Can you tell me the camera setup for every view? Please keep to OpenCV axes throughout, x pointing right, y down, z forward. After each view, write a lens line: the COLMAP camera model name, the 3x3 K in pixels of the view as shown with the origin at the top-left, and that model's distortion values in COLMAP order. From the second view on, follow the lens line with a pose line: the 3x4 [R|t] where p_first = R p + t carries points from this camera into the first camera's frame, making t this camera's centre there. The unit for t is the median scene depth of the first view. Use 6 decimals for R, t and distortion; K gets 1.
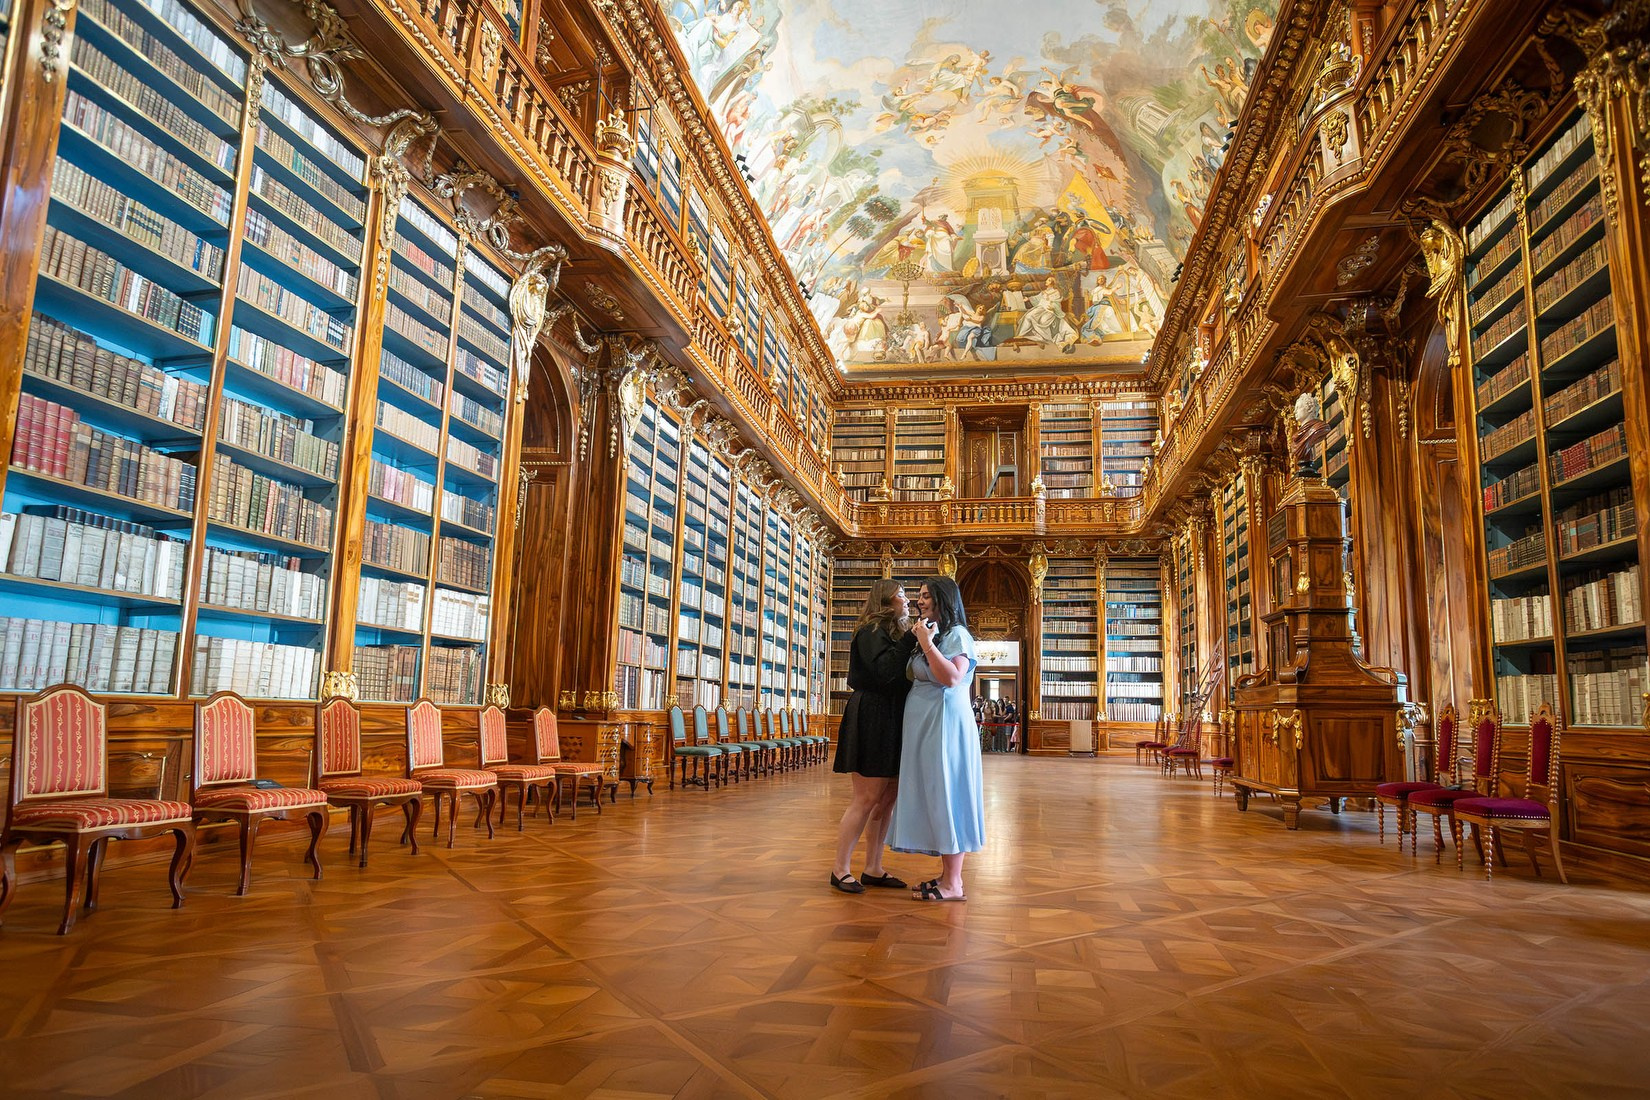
lens RADIAL K [[892.4, 0, 876.6], [0, 892.4, 589.1], [0, 0, 1]] dist [-0.035724, 0.017737]
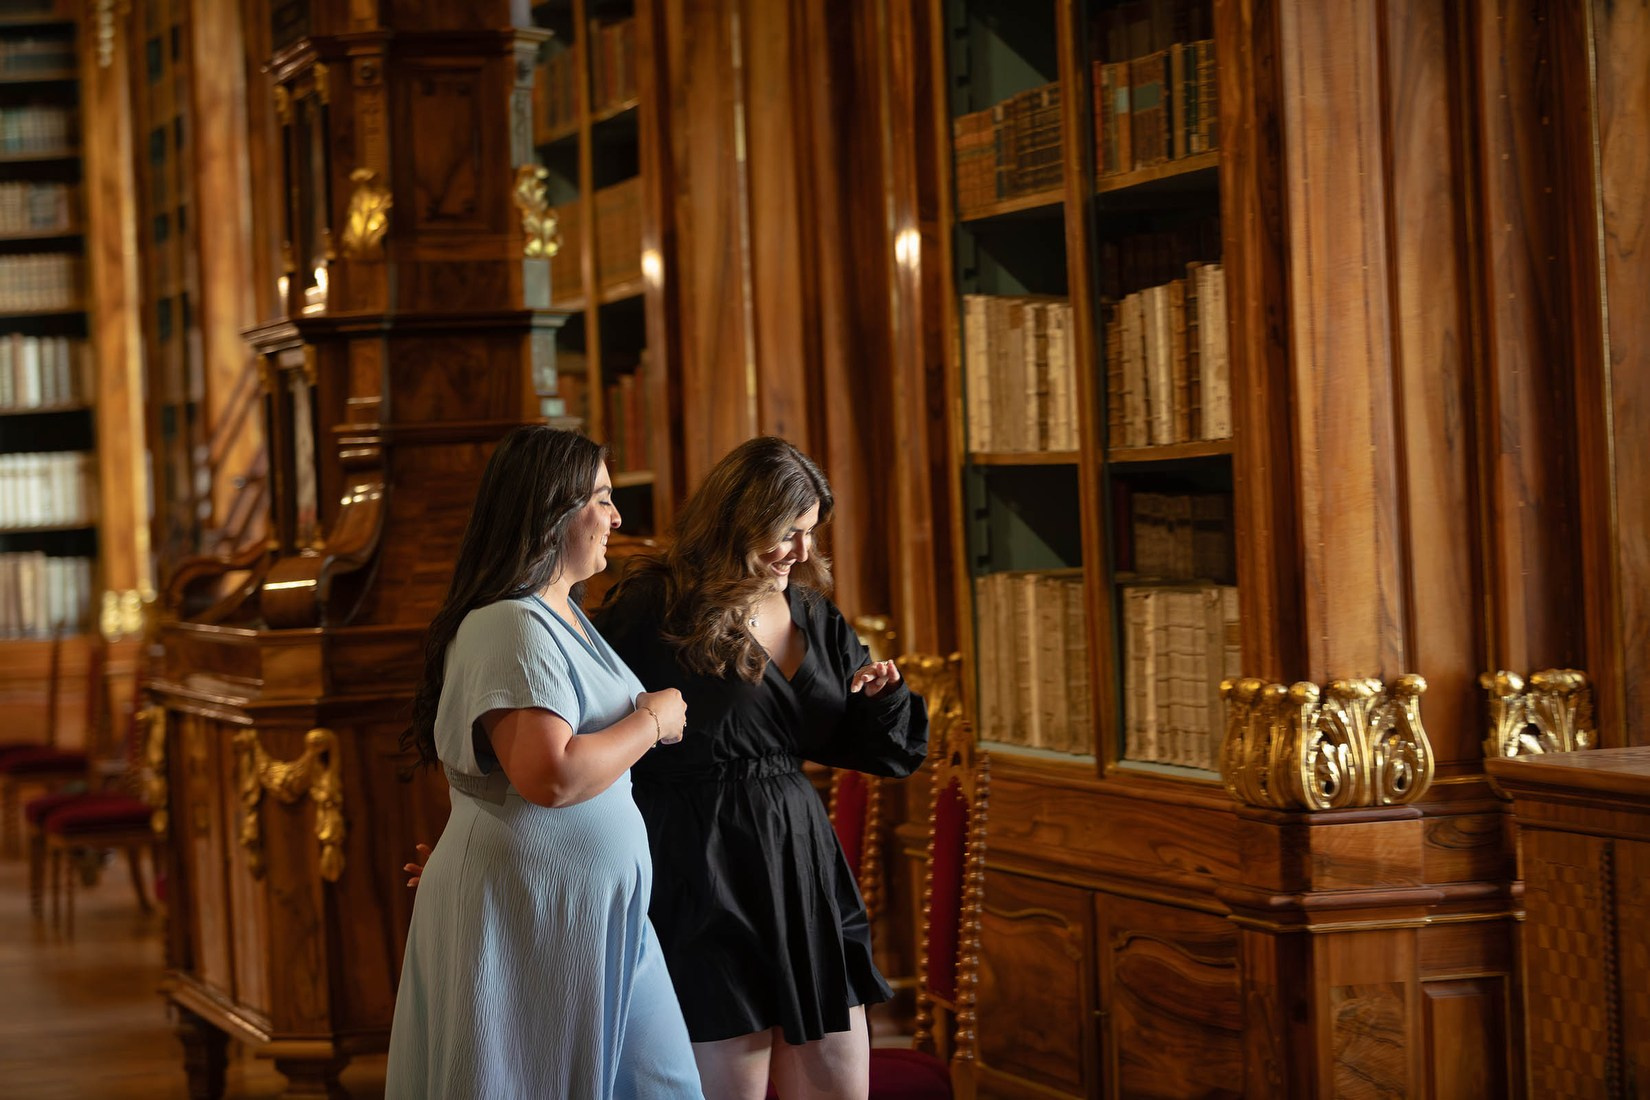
lens RADIAL K [[4718.9, 0, 824.4], [0, 4718.9, 550.1], [0, 0, 1]] dist [-0.150775, 0.000000]
pose [[0.910315, -0.072936, 0.407439, 0.026559], [0.011259, 0.988352, 0.151770, -0.063866], [-0.413763, -0.133571, 0.900533, -0.152038]]
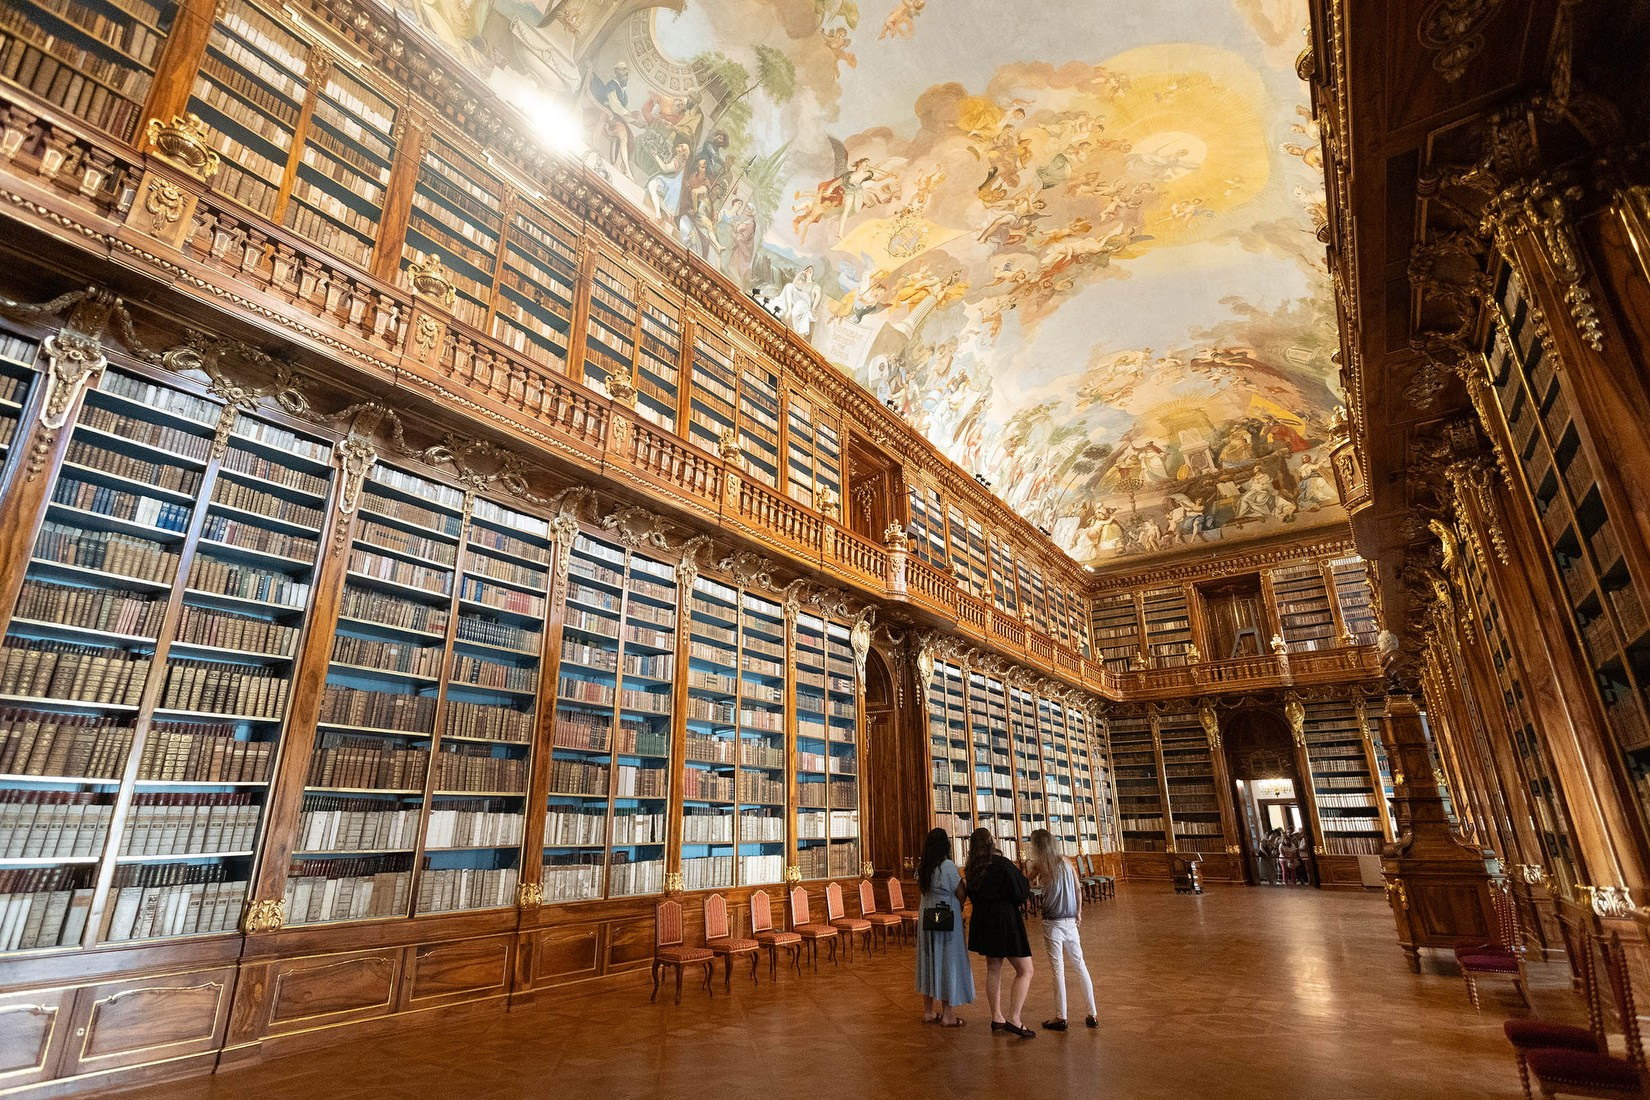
lens RADIAL K [[791.9, 0, 817.6], [0, 791.9, 557.5], [0, 0, 1]] dist [-0.000946, -0.000029]
pose [[0.894838, -0.171037, -0.412325, 0.134012], [0.088473, 0.973314, -0.211735, -0.089368], [0.437536, 0.152989, 0.886091, -0.298100]]
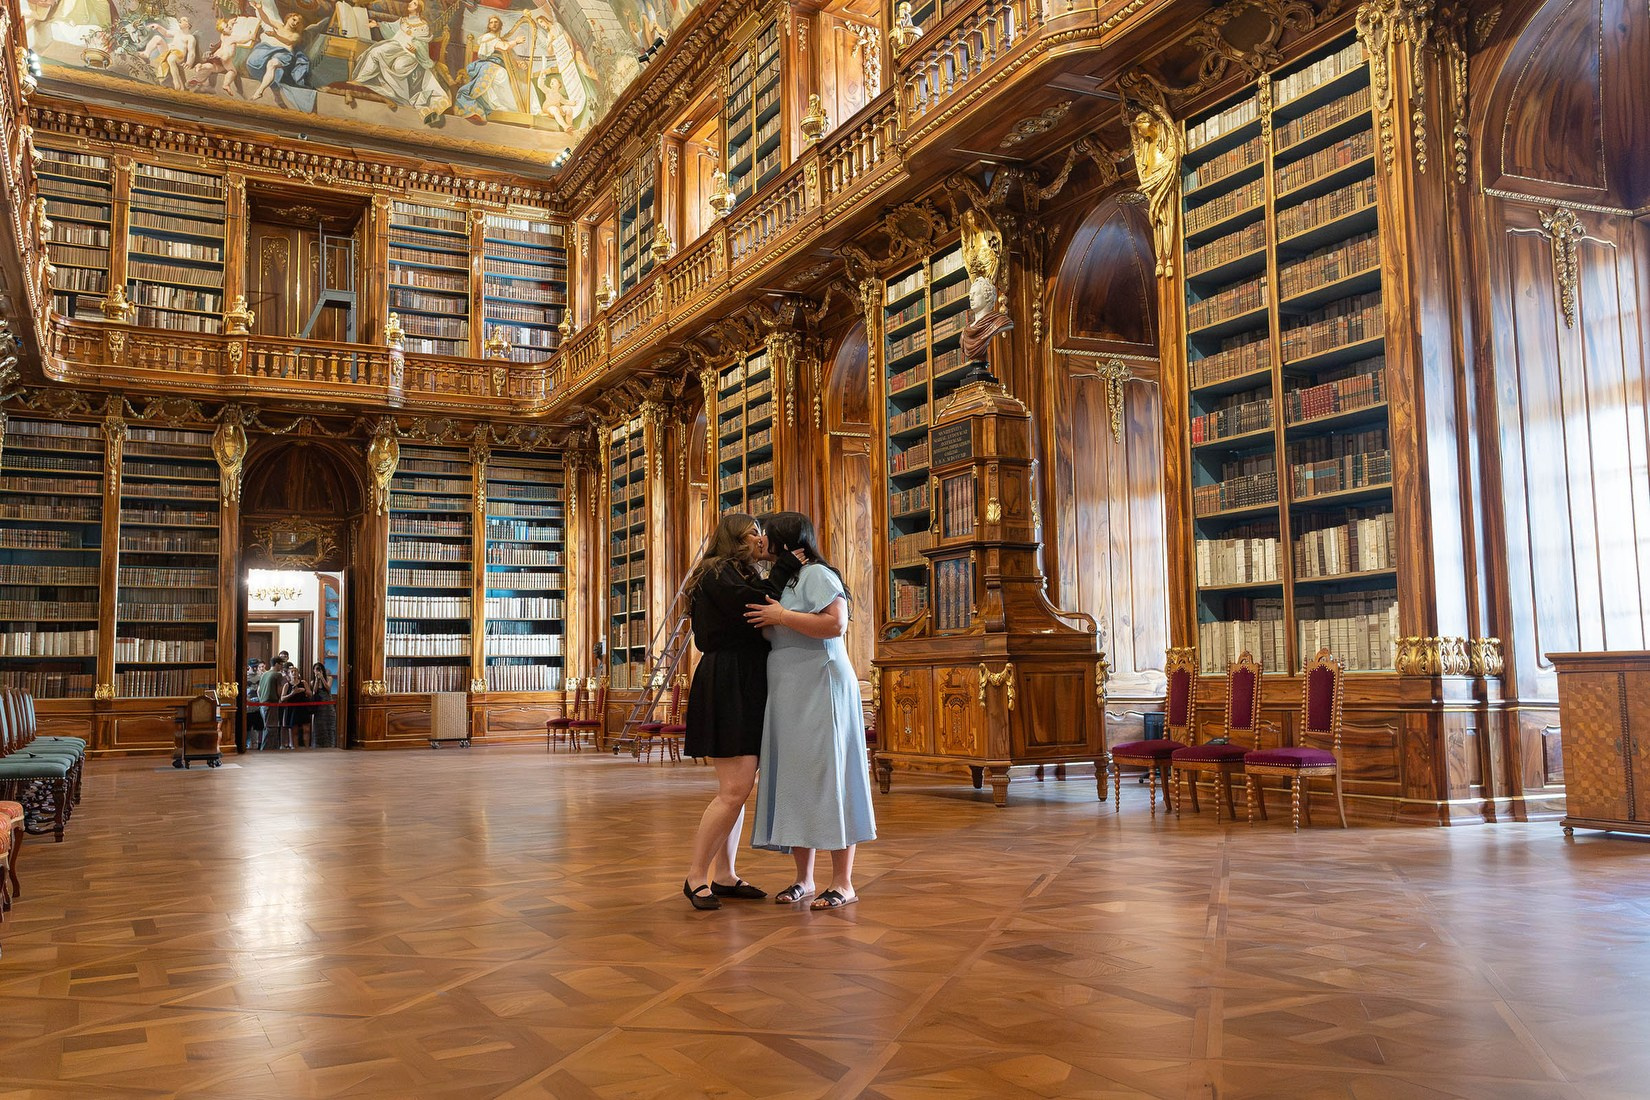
lens RADIAL K [[1352.3, 0, 824.4], [0, 1352.3, 564.9], [0, 0, 1]] dist [0.007927, 0.008859]
pose [[0.803191, 0.016863, 0.595483, -0.220556], [-0.048451, 0.998137, 0.037087, 0.002111], [-0.593748, -0.058640, 0.802511, 0.043989]]
